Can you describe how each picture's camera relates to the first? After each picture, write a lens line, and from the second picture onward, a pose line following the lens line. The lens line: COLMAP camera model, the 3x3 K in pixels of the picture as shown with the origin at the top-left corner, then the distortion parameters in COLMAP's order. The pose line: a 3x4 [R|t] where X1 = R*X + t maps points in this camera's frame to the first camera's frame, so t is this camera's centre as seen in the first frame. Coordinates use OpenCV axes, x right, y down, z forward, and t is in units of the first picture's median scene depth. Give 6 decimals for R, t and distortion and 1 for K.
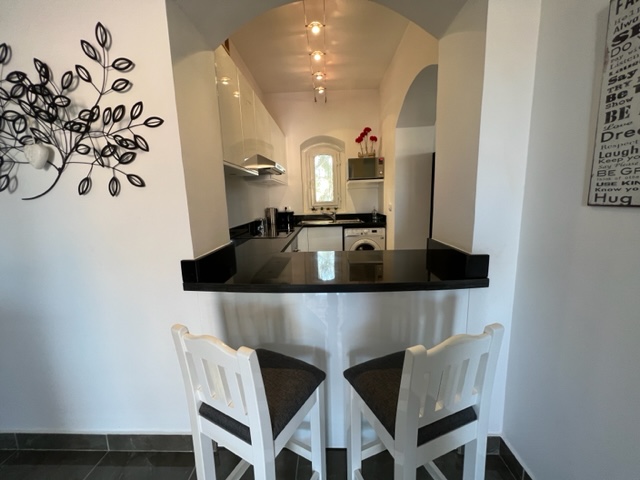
lens RADIAL K [[256.1, 0, 319.6], [0, 256.1, 238.2], [0, 0, 1]] dist [-0.001694, 0.000150]
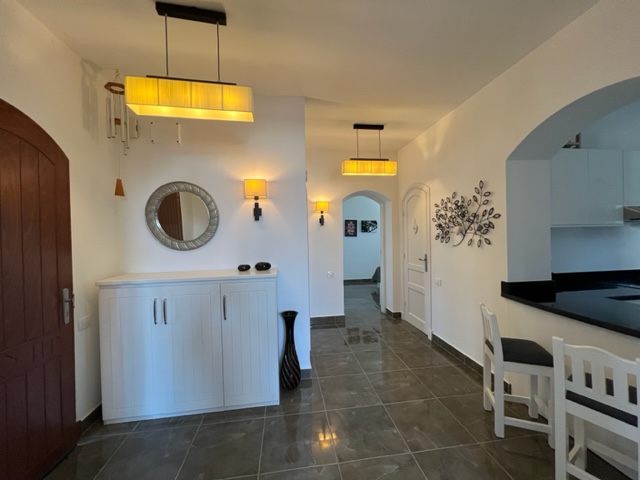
lens RADIAL K [[256.1, 0, 319.6], [0, 256.1, 238.2], [0, 0, 1]] dist [-0.001694, 0.000150]
pose [[0.167898, 0.039320, -0.985020, 0.377749], [-0.132647, 0.991018, 0.016950, -0.029261], [0.976839, 0.127814, 0.171606, -0.251204]]
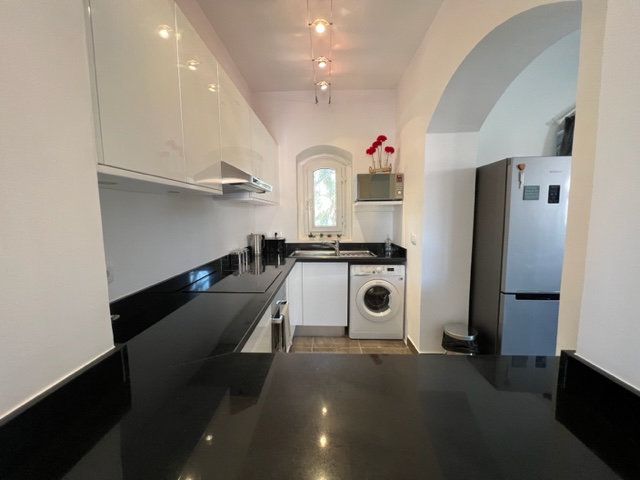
lens RADIAL K [[256.1, 0, 319.6], [0, 256.1, 238.2], [0, 0, 1]] dist [-0.001694, 0.000150]
pose [[0.999702, 0.024312, 0.002403, 0.001263], [-0.024122, 0.997883, -0.060398, -0.067682], [-0.003866, 0.060322, 0.998171, 0.241159]]
